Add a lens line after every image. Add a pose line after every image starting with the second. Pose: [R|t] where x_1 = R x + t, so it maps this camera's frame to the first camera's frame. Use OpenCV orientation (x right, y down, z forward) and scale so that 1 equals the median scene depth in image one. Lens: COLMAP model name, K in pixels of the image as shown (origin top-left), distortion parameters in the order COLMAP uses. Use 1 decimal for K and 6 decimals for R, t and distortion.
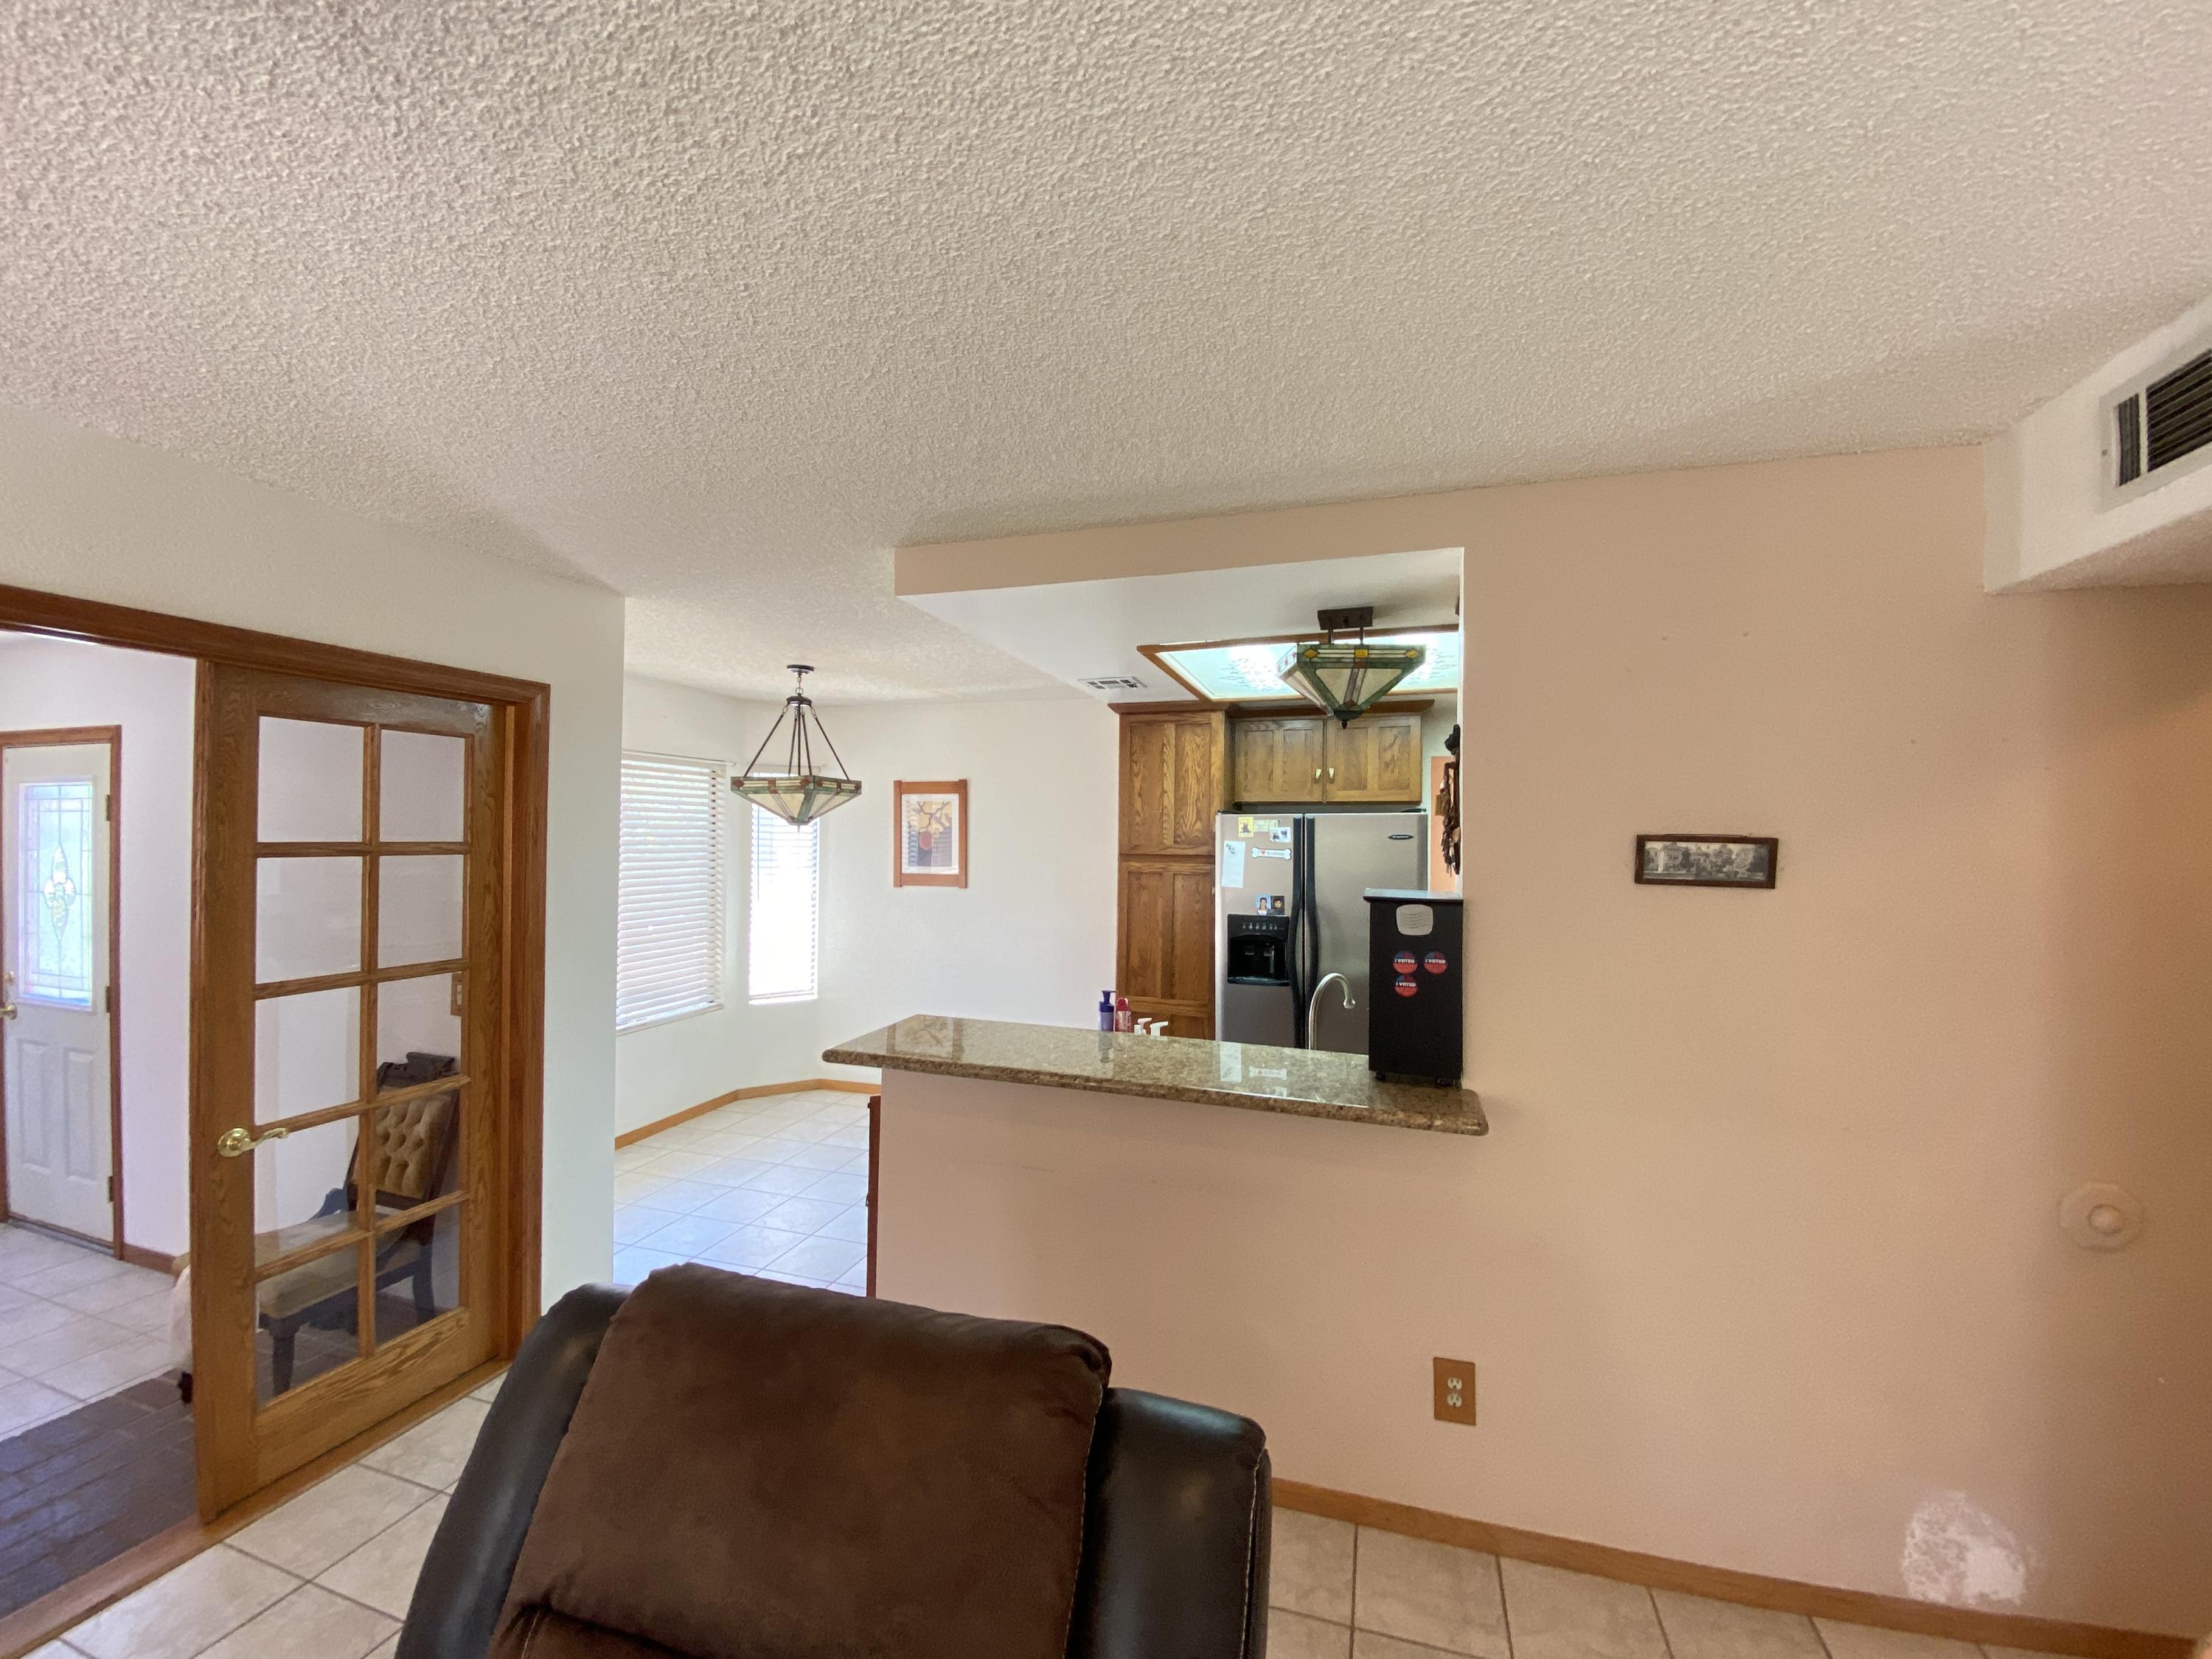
lens RADIAL K [[901.7, 0, 1091.4], [0, 901.7, 832.3], [0, 0, 1]] dist [0.001251, -0.000693]
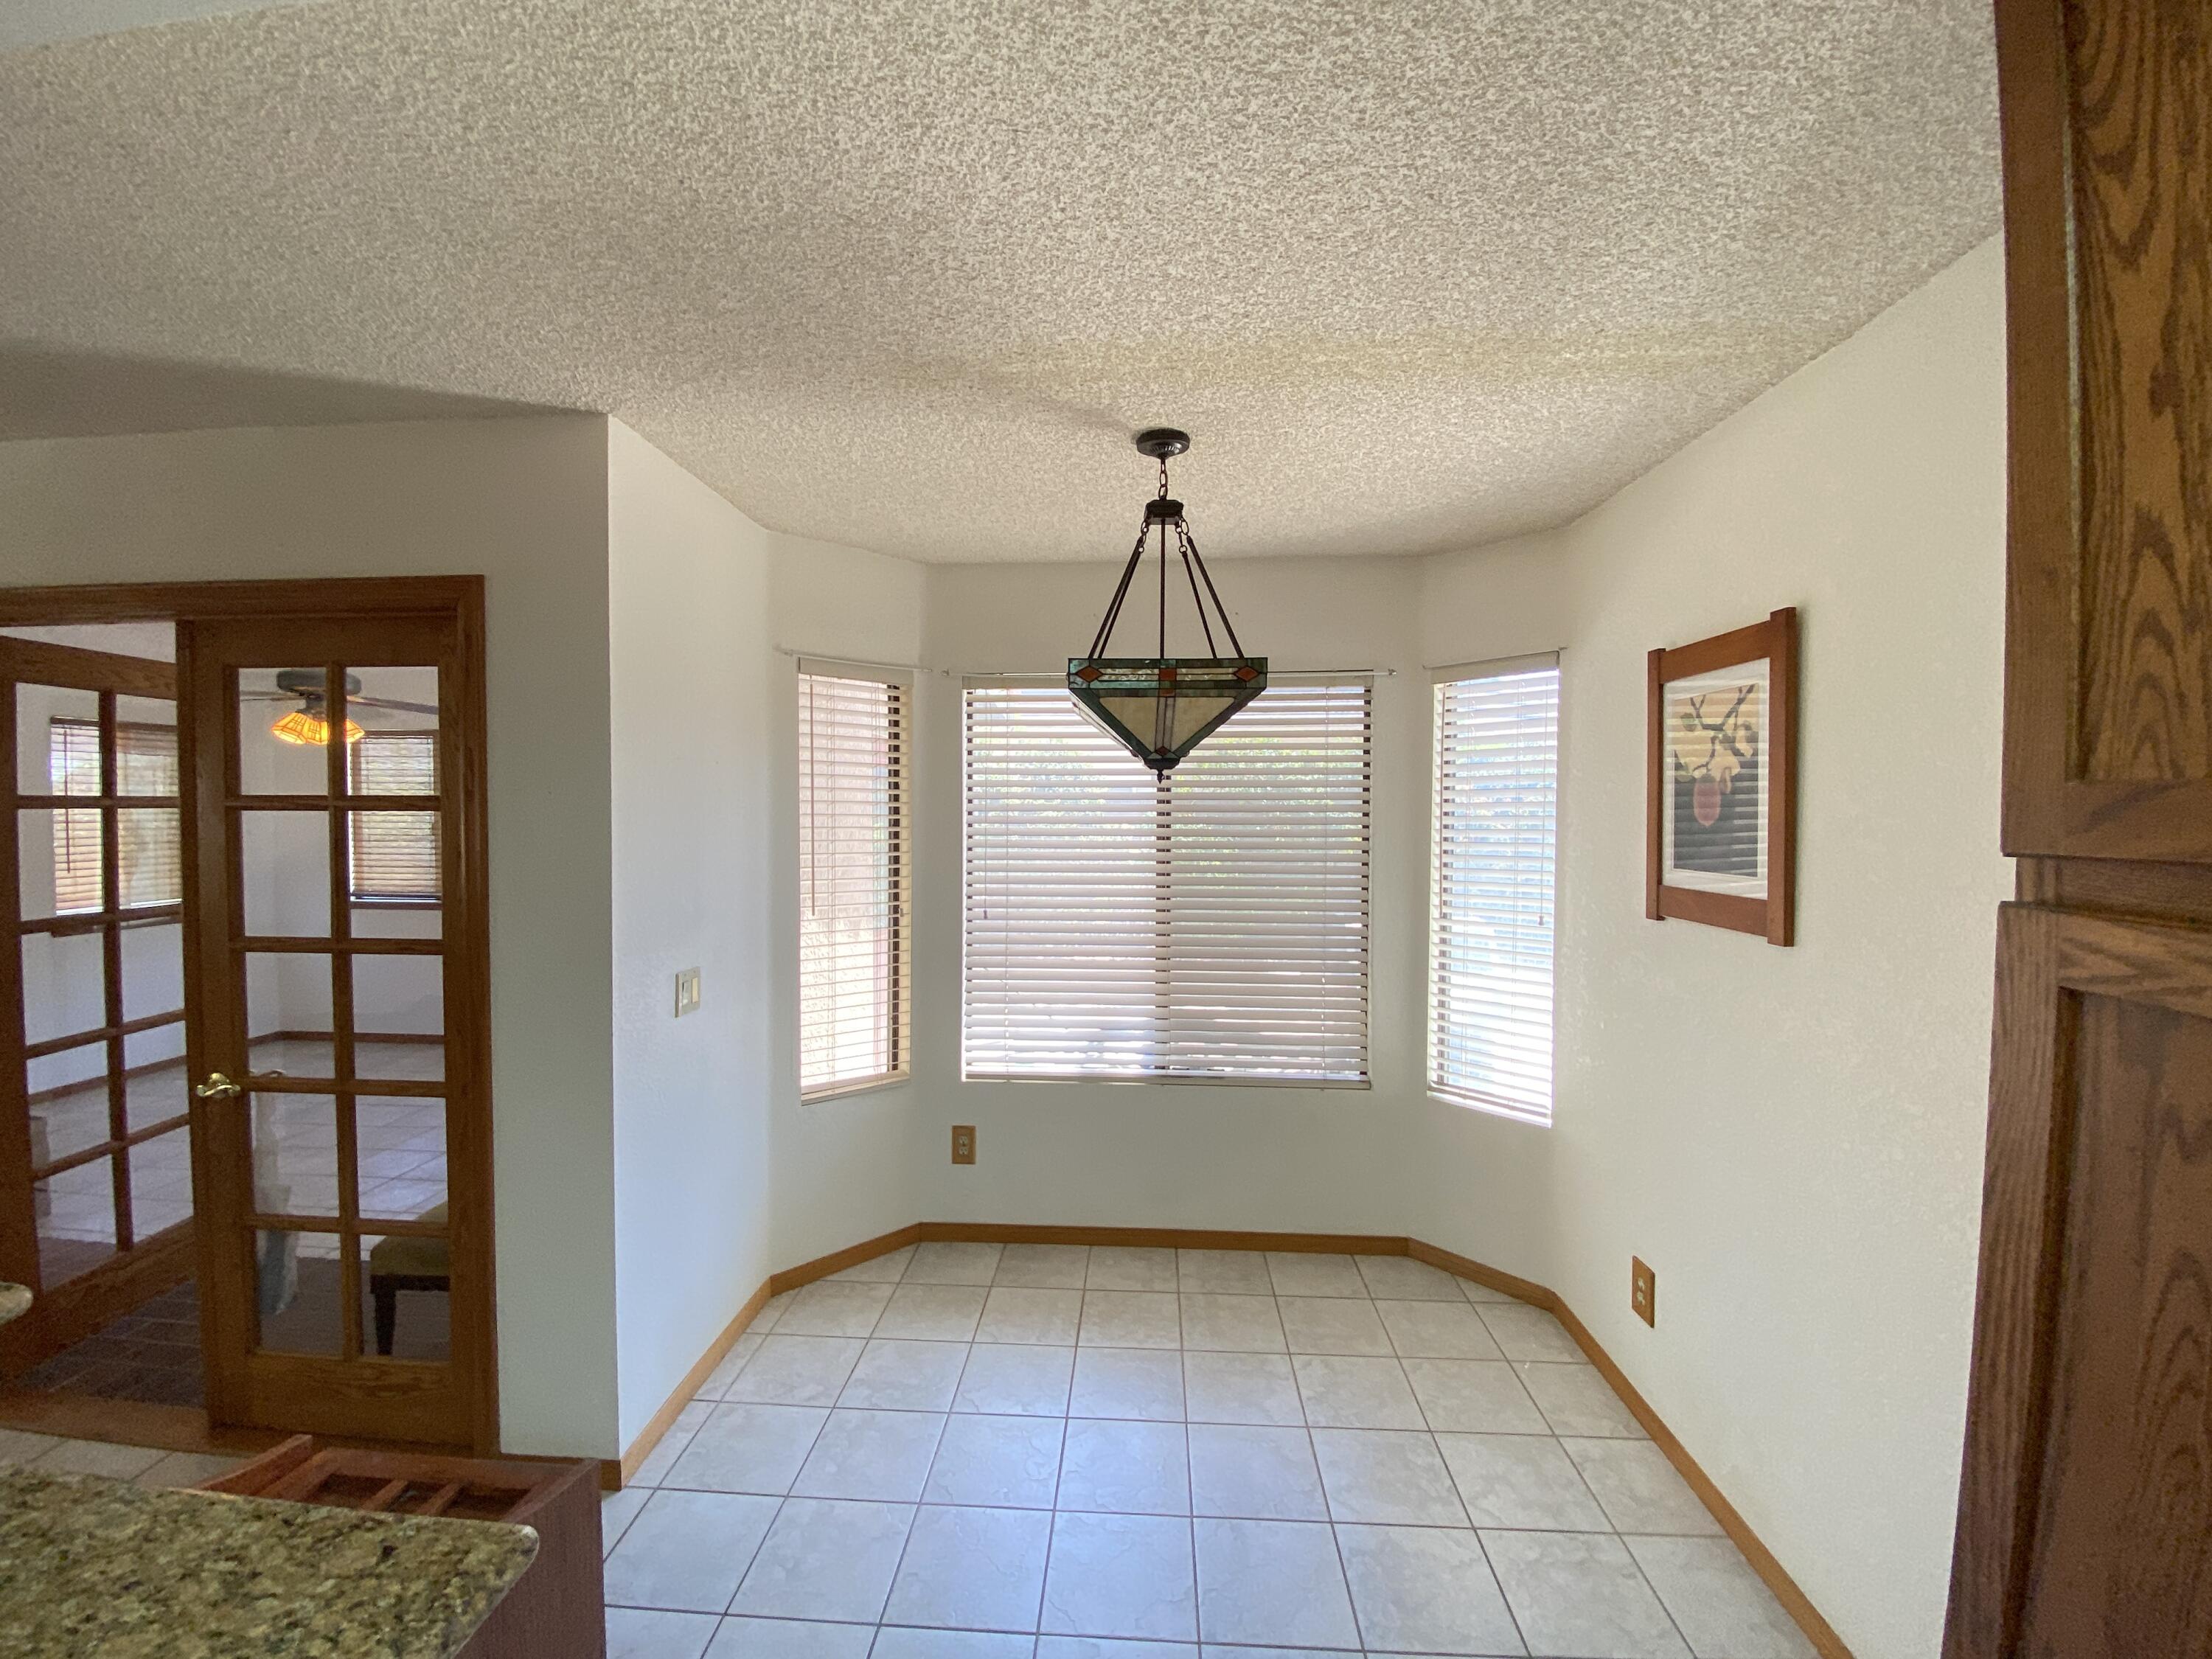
lens RADIAL K [[901.7, 0, 1096.3], [0, 901.7, 831.0], [0, 0, 1]] dist [0.001251, -0.000693]
pose [[0.241556, 0.019486, -0.970191, 0.139410], [0.002833, 0.999780, 0.020786, 0.015923], [0.970383, -0.007770, 0.241447, 0.825281]]
